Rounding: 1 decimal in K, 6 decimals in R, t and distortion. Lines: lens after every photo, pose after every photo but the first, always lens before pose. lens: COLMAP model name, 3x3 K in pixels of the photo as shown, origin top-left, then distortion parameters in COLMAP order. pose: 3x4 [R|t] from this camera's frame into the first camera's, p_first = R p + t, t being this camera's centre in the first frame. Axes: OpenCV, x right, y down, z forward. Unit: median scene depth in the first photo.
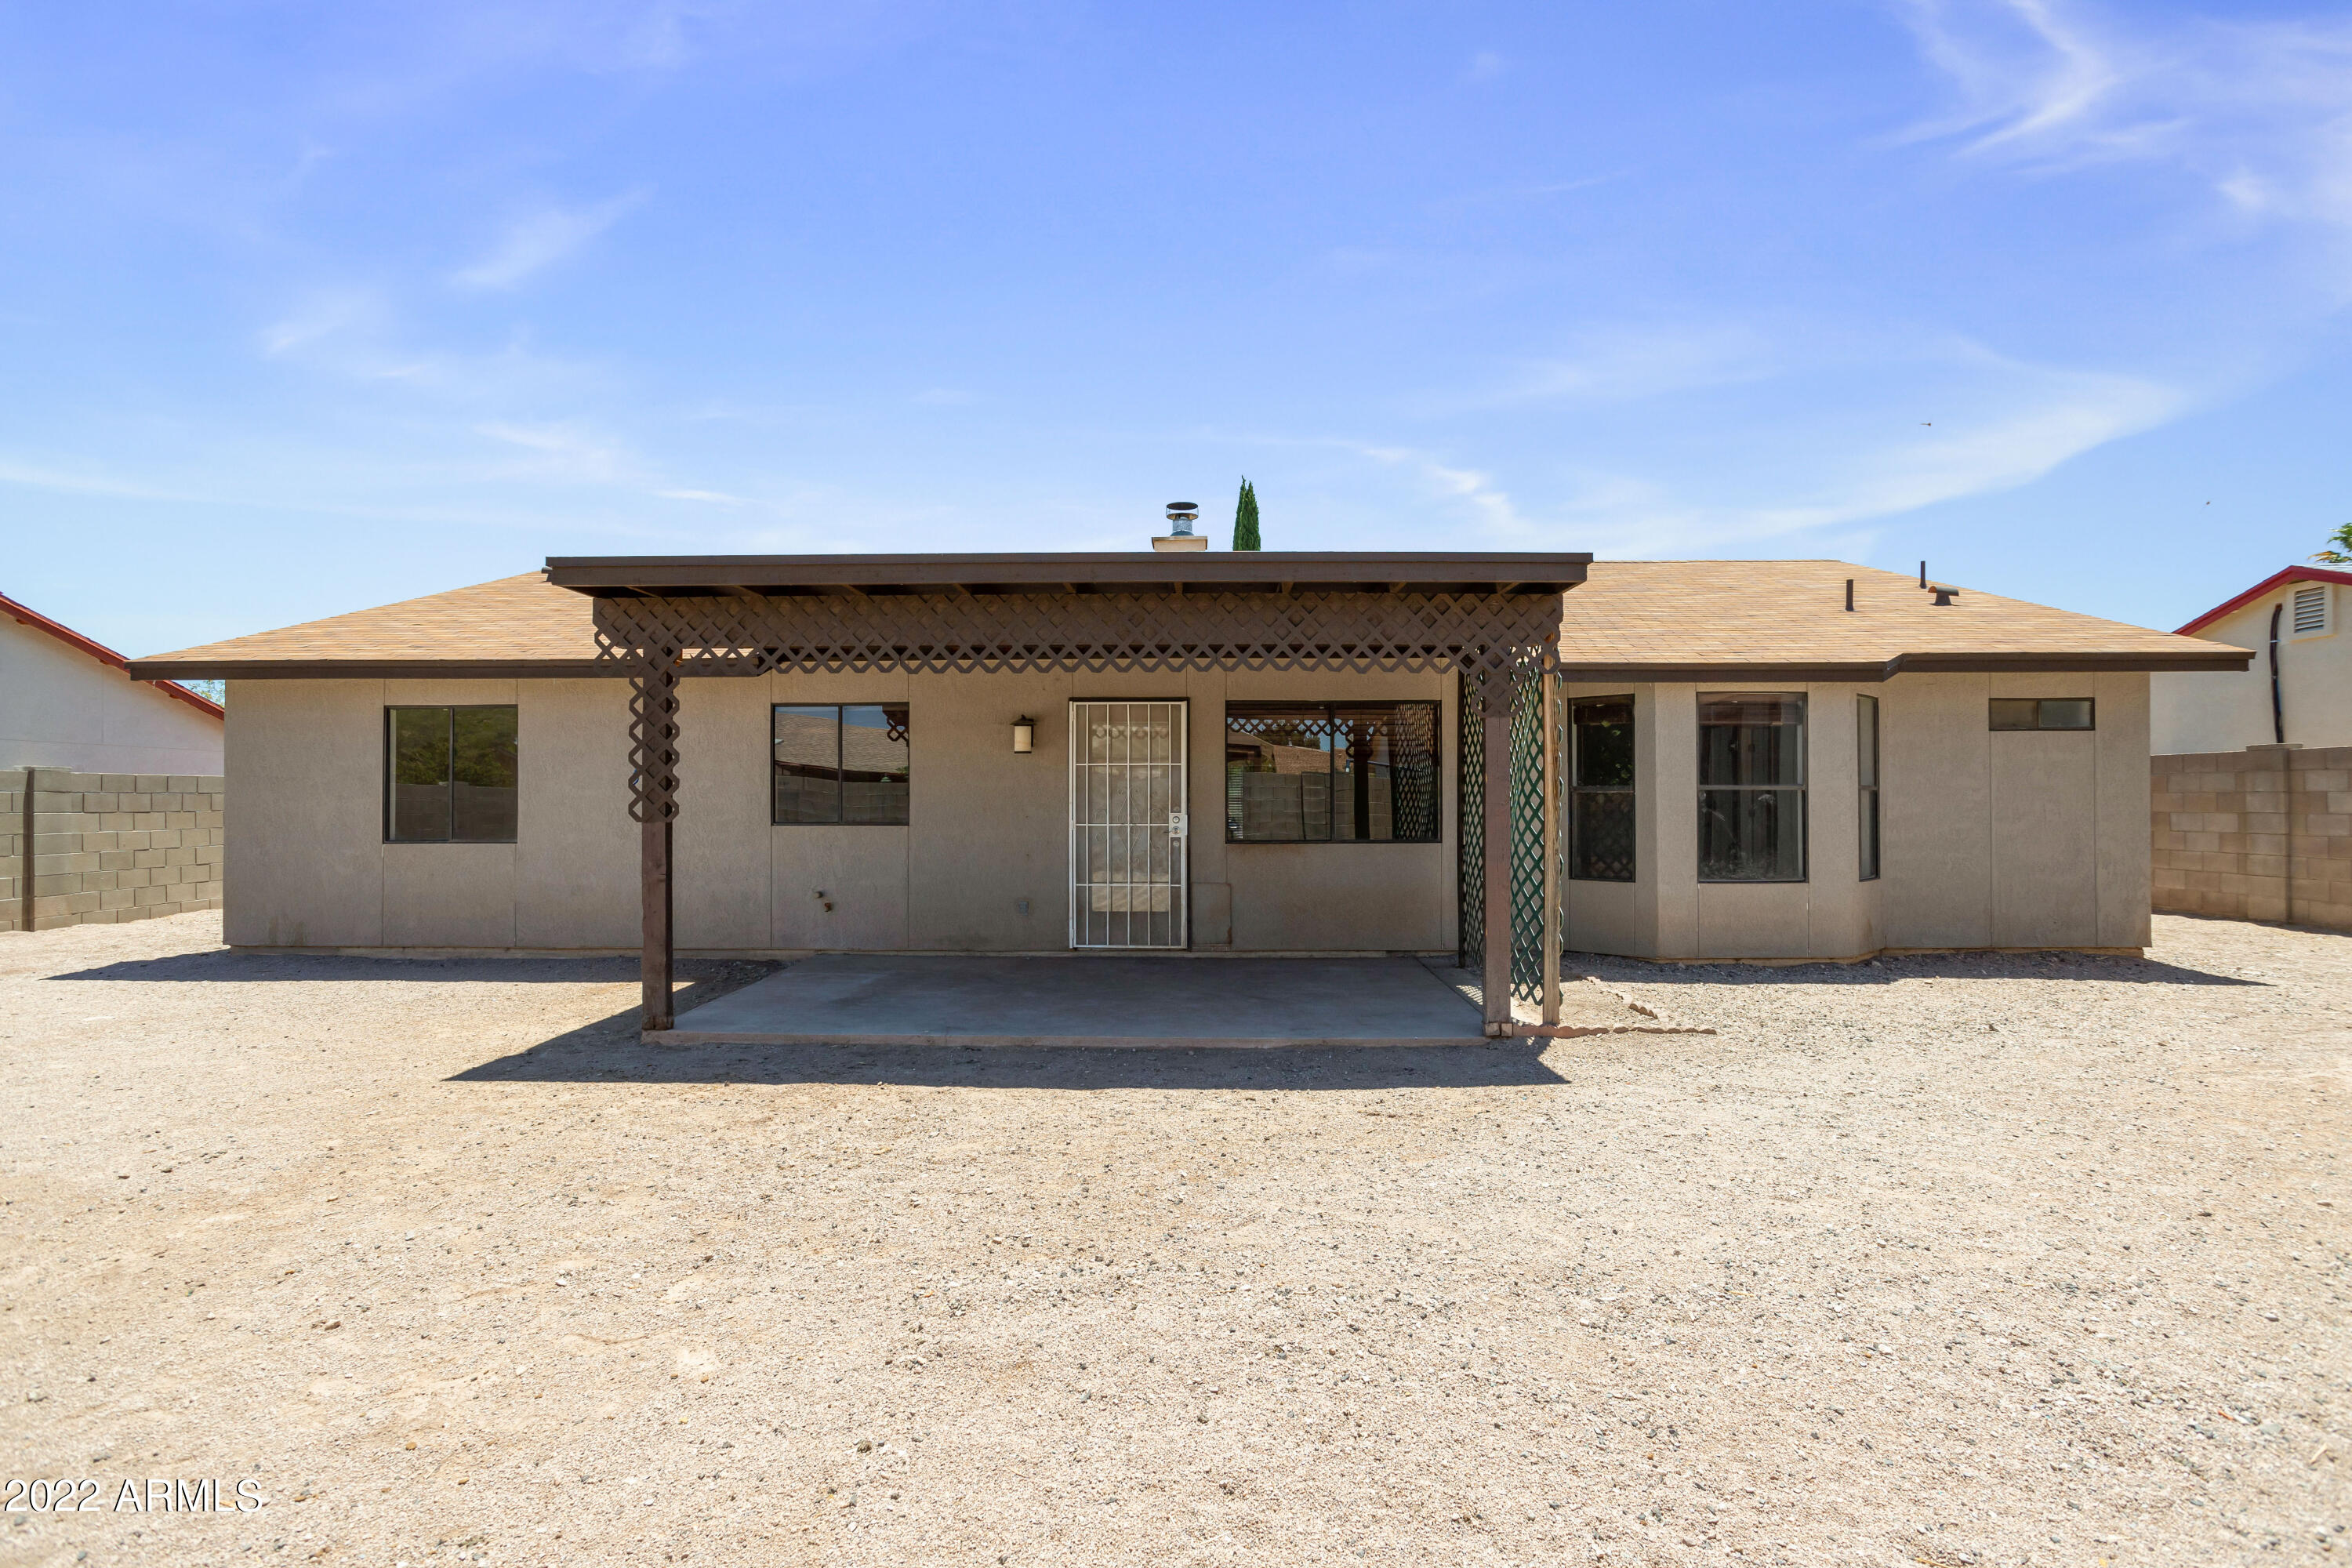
lens RADIAL K [[1156.9, 0, 1146.2], [0, 1156.9, 786.9], [0, 0, 1]] dist [-0.043414, 0.025068]
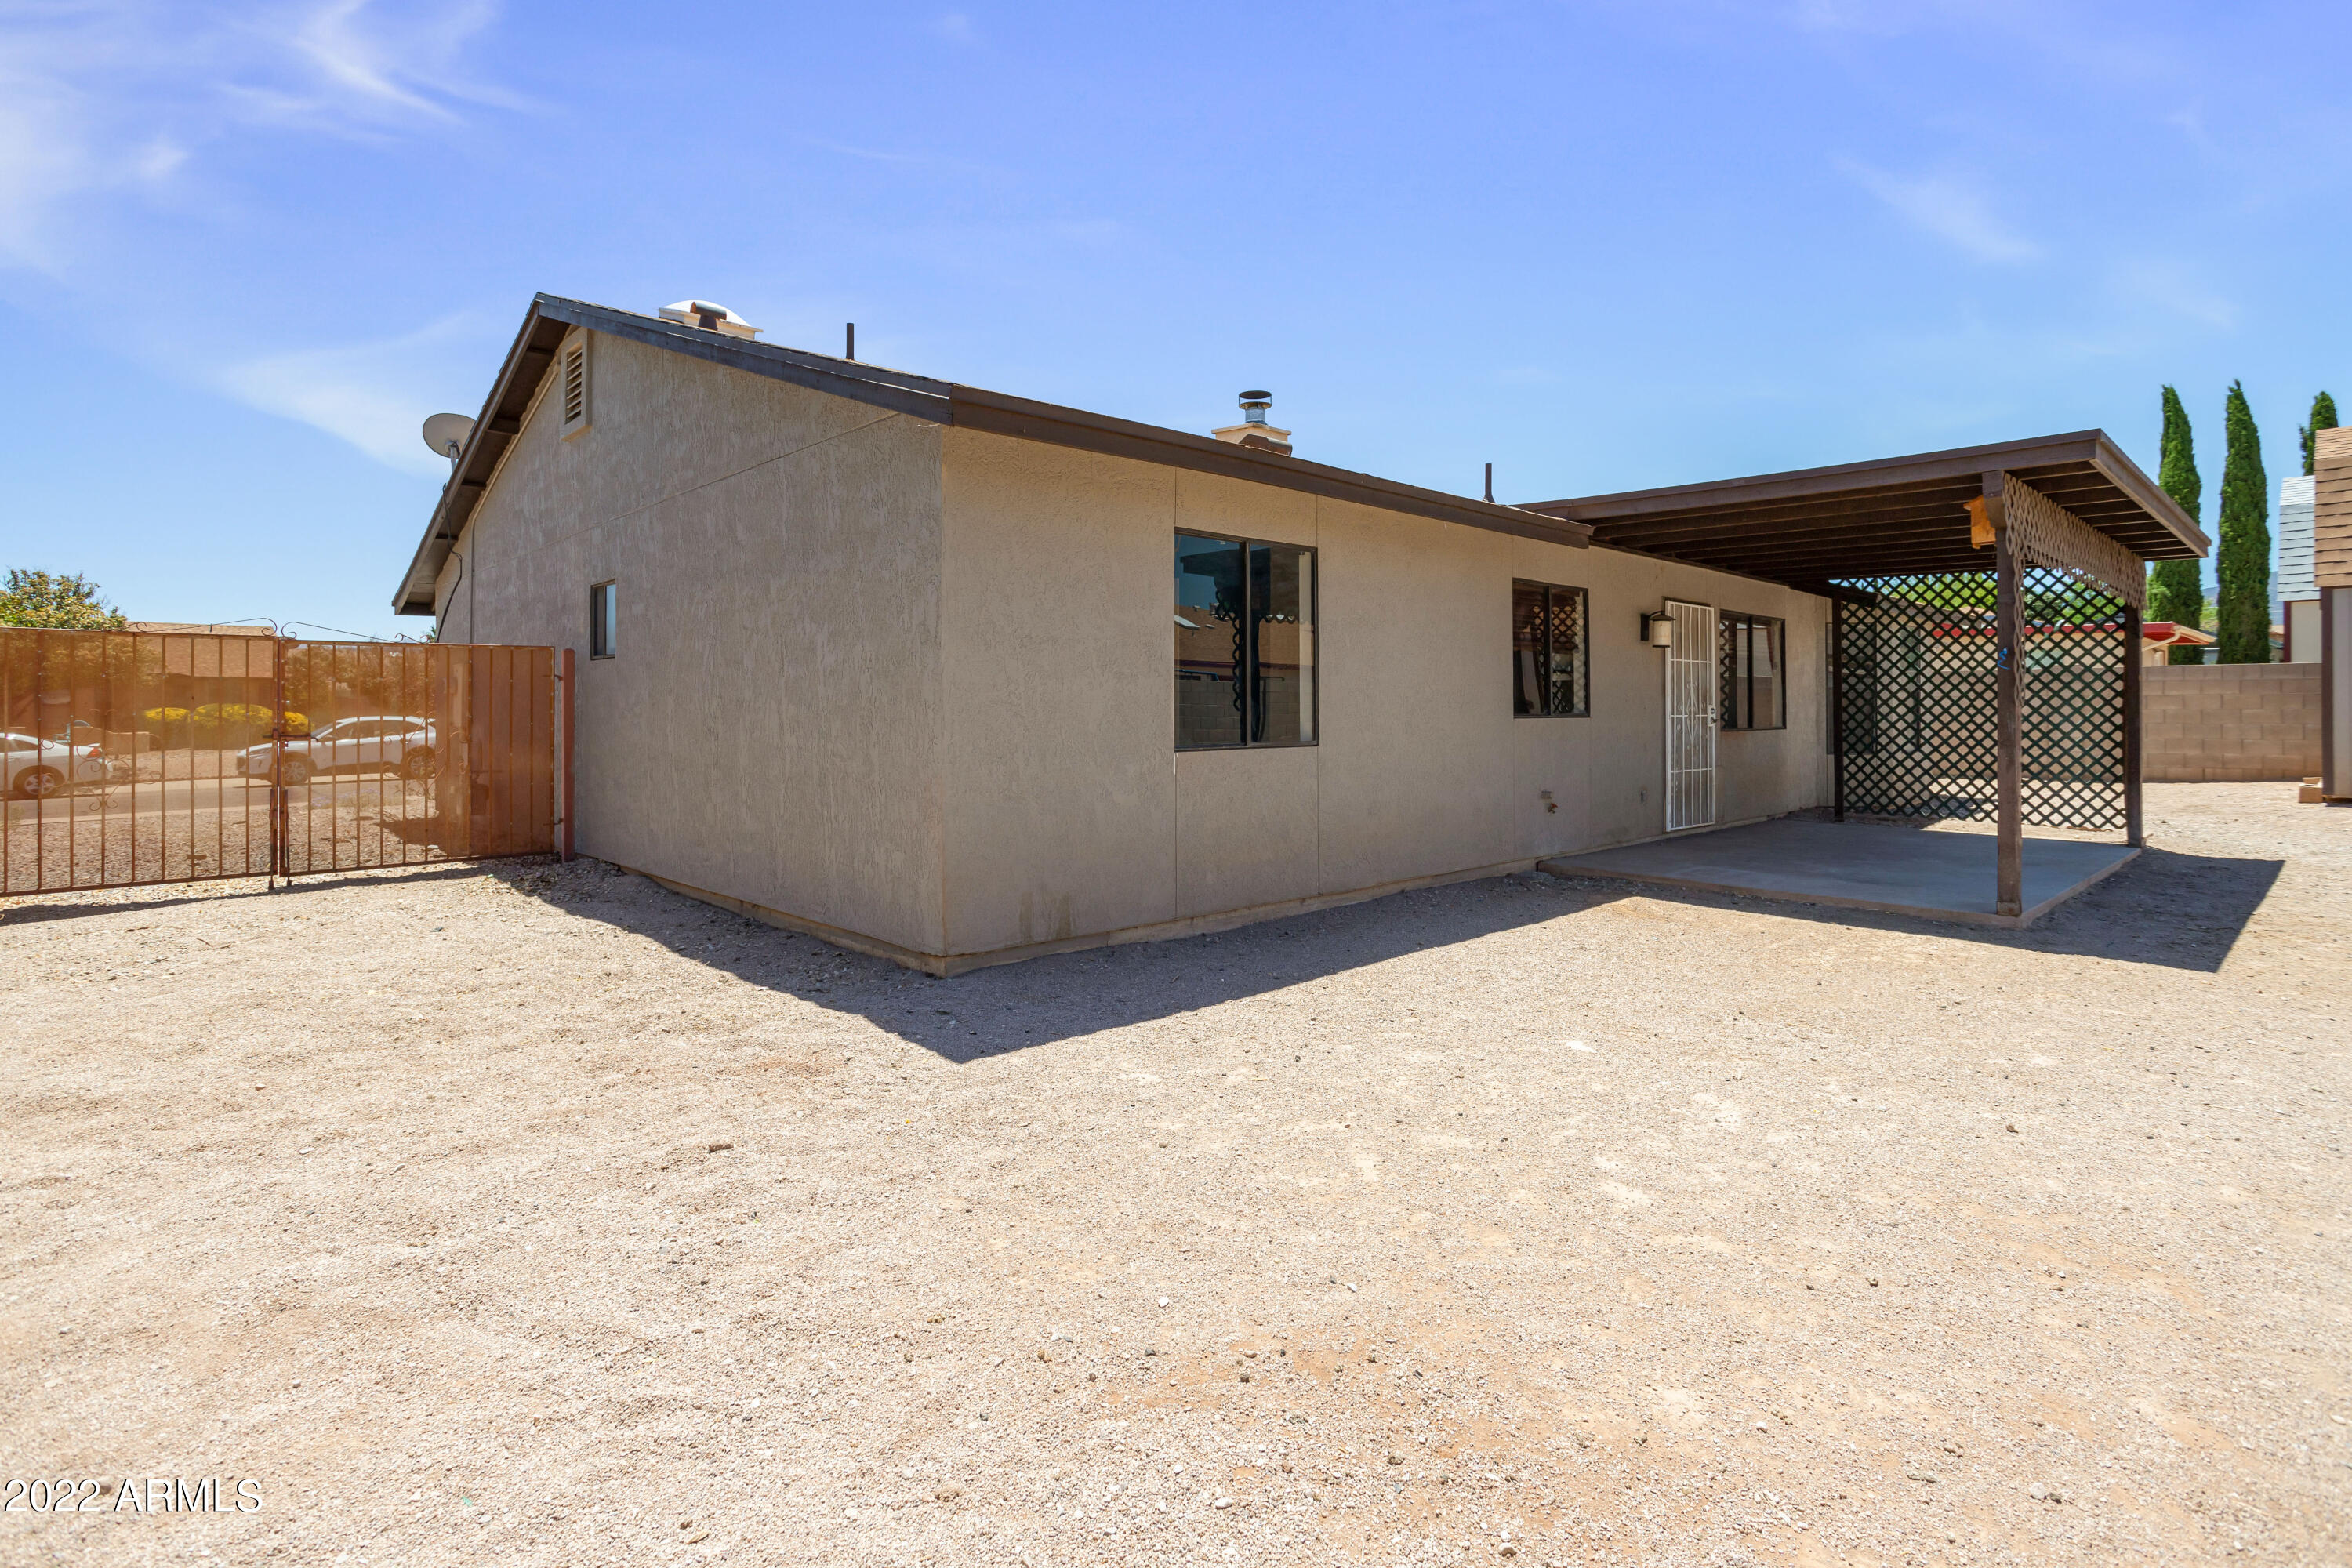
lens RADIAL K [[1156.9, 0, 1177.4], [0, 1156.9, 724.1], [0, 0, 1]] dist [-0.043414, 0.025068]
pose [[0.711897, -0.009453, 0.702220, -1.195083], [-0.007407, 0.999753, 0.020968, 0.022684], [-0.702244, -0.020128, 0.711651, 0.596874]]
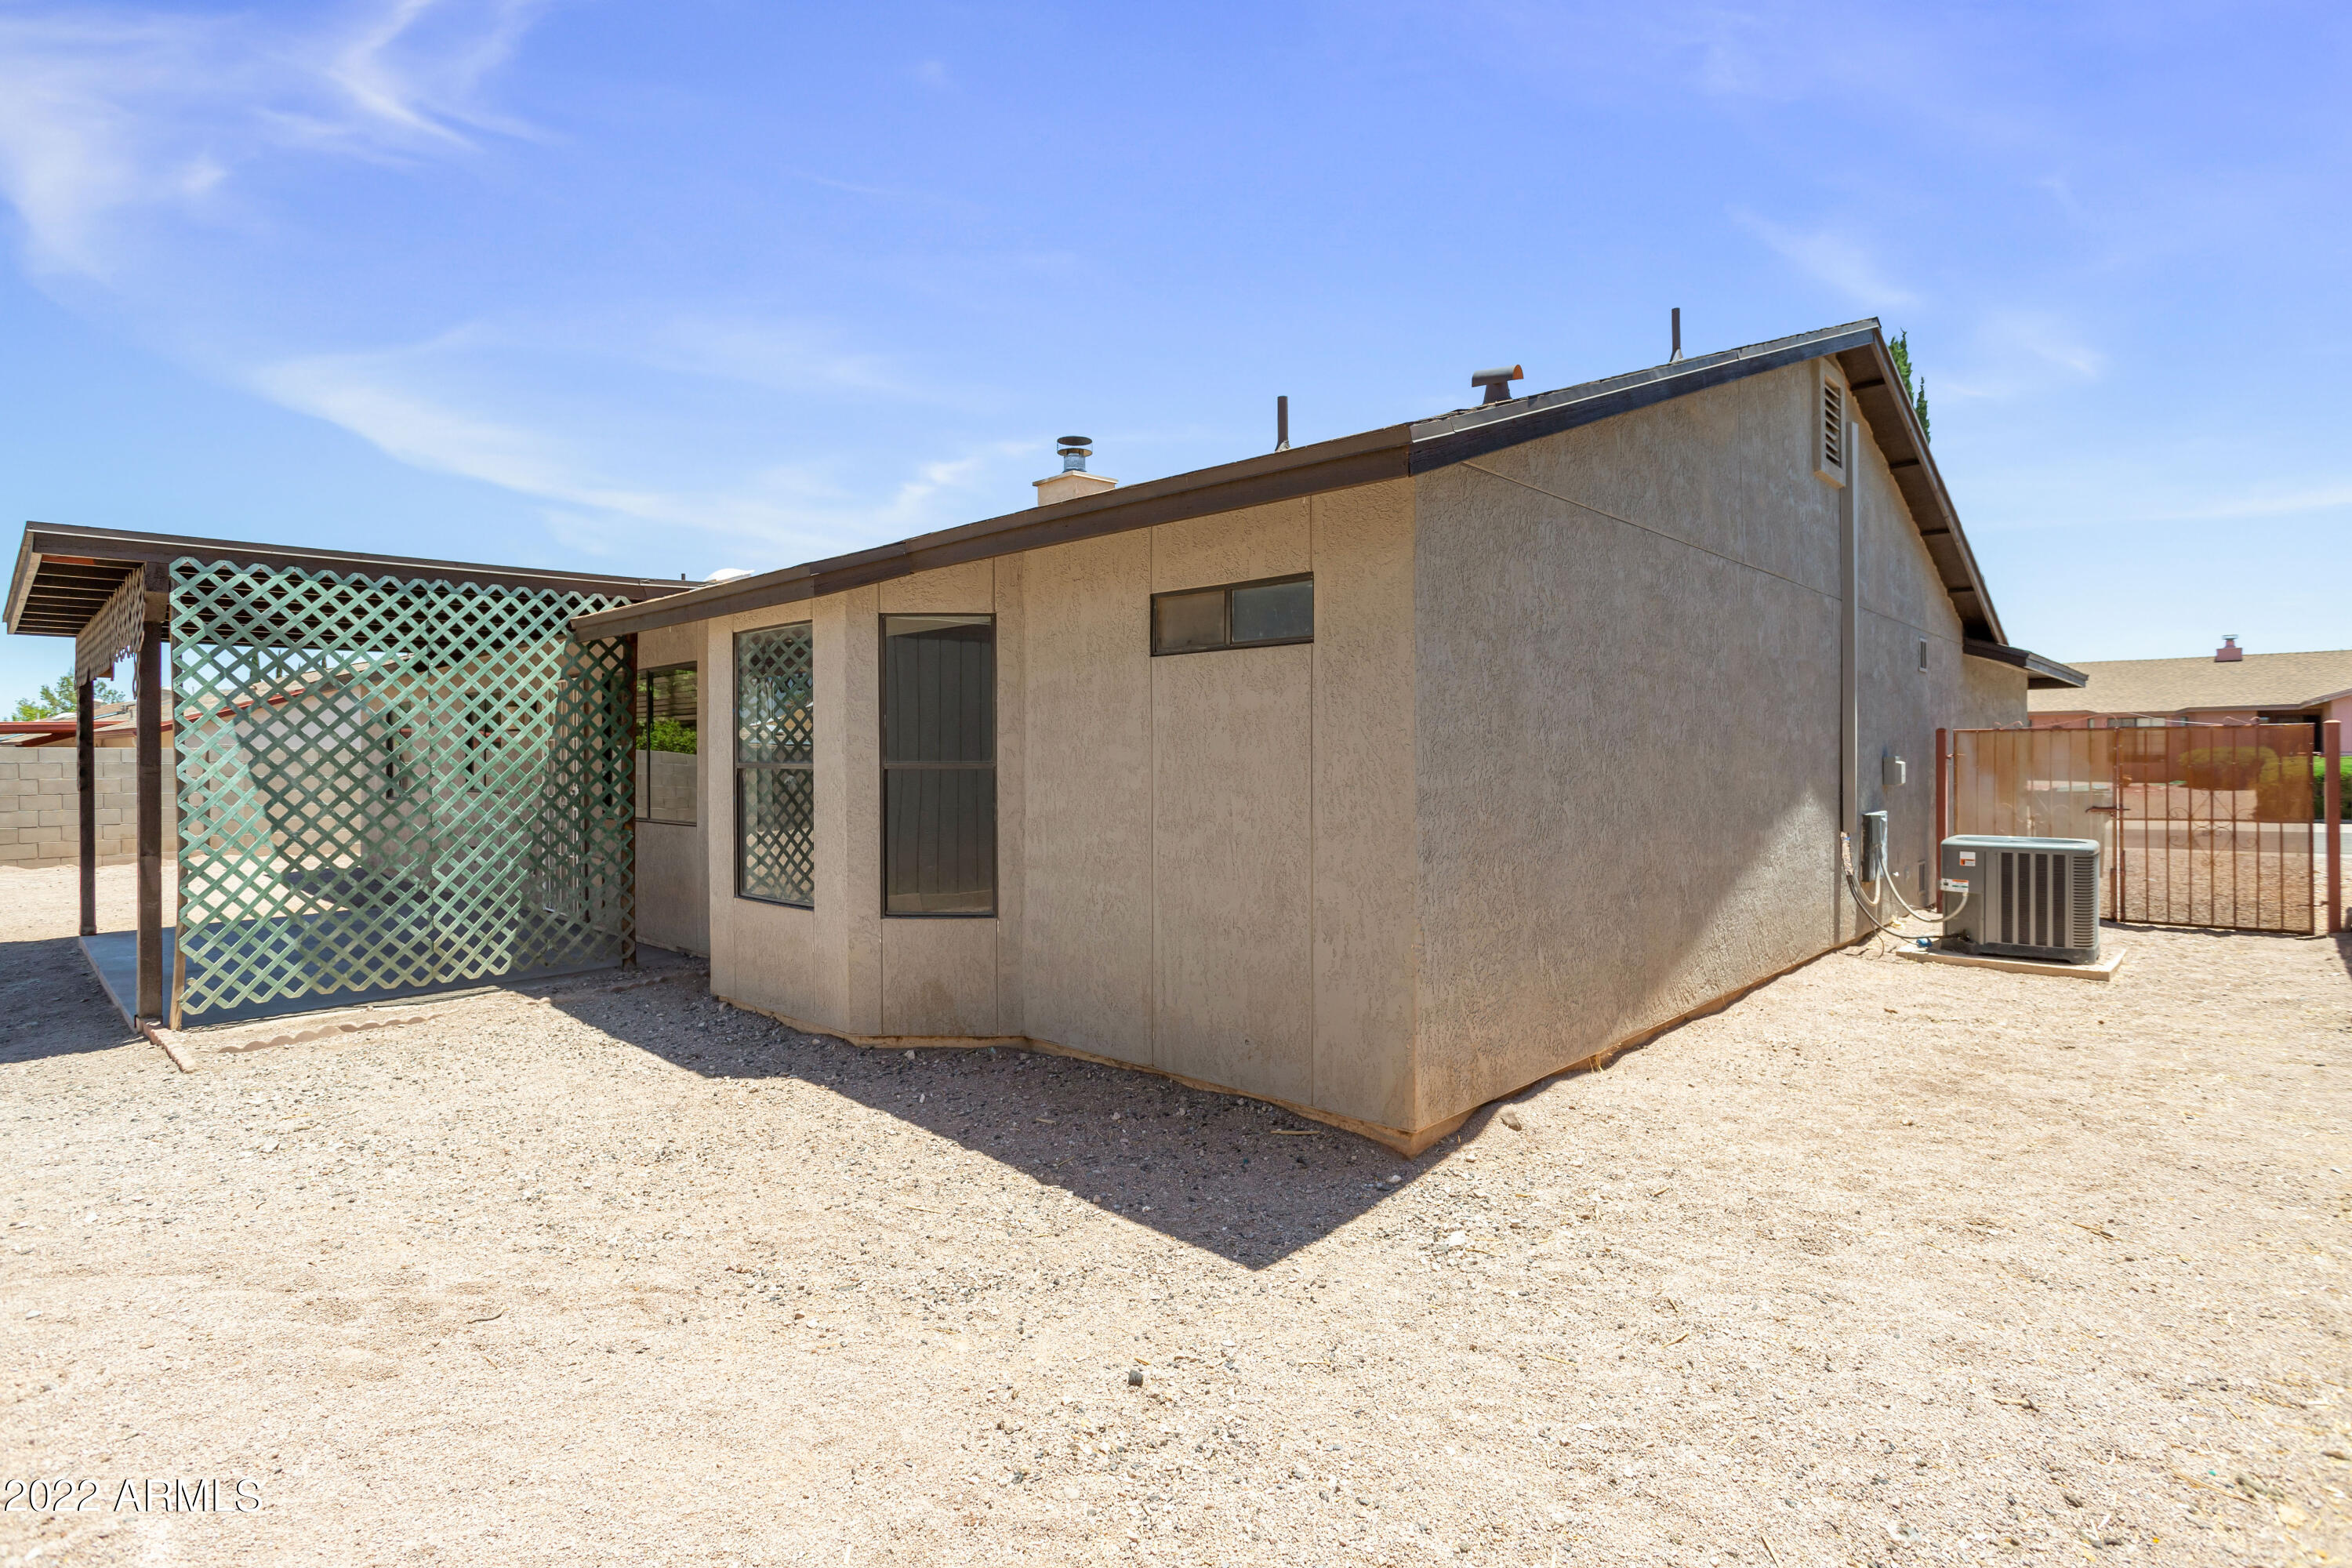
lens RADIAL K [[1156.9, 0, 1172.4], [0, 1156.9, 769.2], [0, 0, 1]] dist [-0.043414, 0.025068]
pose [[0.746266, 0.005347, -0.665626, 1.162293], [0.011552, 0.999713, 0.020982, -0.009033], [0.665548, -0.023348, 0.745990, 0.641600]]
